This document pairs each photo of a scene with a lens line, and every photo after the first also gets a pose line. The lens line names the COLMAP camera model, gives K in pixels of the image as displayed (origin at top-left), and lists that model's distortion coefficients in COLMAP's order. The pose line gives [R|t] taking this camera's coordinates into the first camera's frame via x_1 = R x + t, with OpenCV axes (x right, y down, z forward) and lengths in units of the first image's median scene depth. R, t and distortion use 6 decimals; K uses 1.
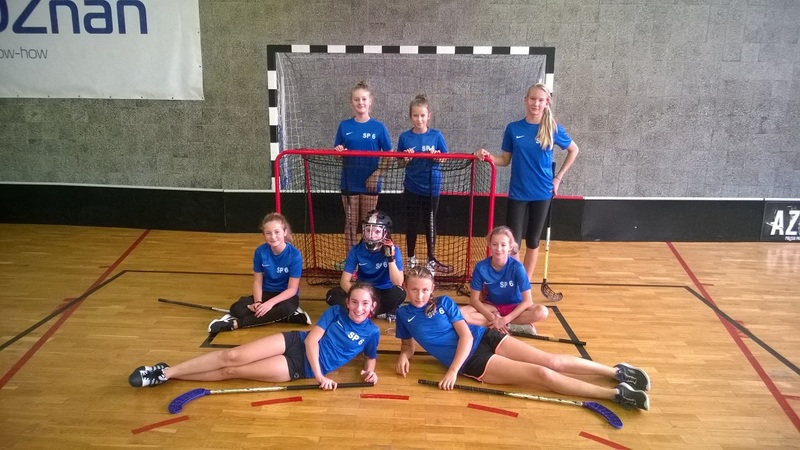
lens RADIAL K [[594.3, 0, 400.0], [0, 594.3, 225.0], [0, 0, 1]] dist [-0.000983, -0.011457]
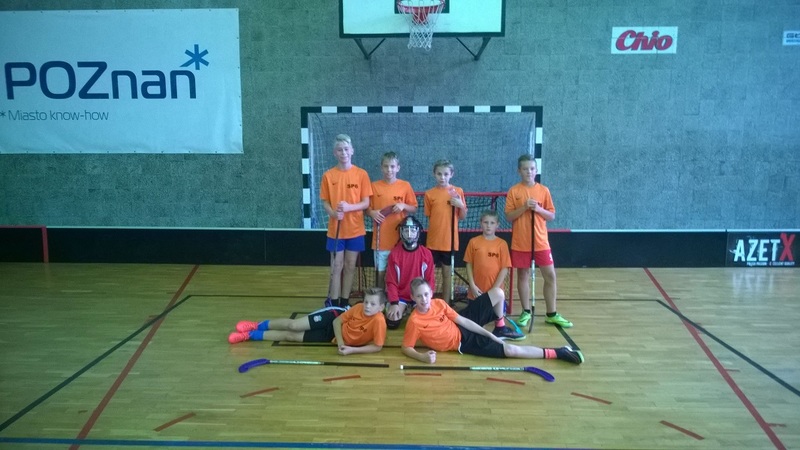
lens RADIAL K [[594.3, 0, 400.0], [0, 594.3, 225.0], [0, 0, 1]] dist [-0.000983, -0.011457]
pose [[0.999827, -0.014927, 0.011076, -0.040688], [0.015790, 0.996477, -0.082362, 0.031935], [-0.009807, 0.082523, 0.996541, -0.160003]]
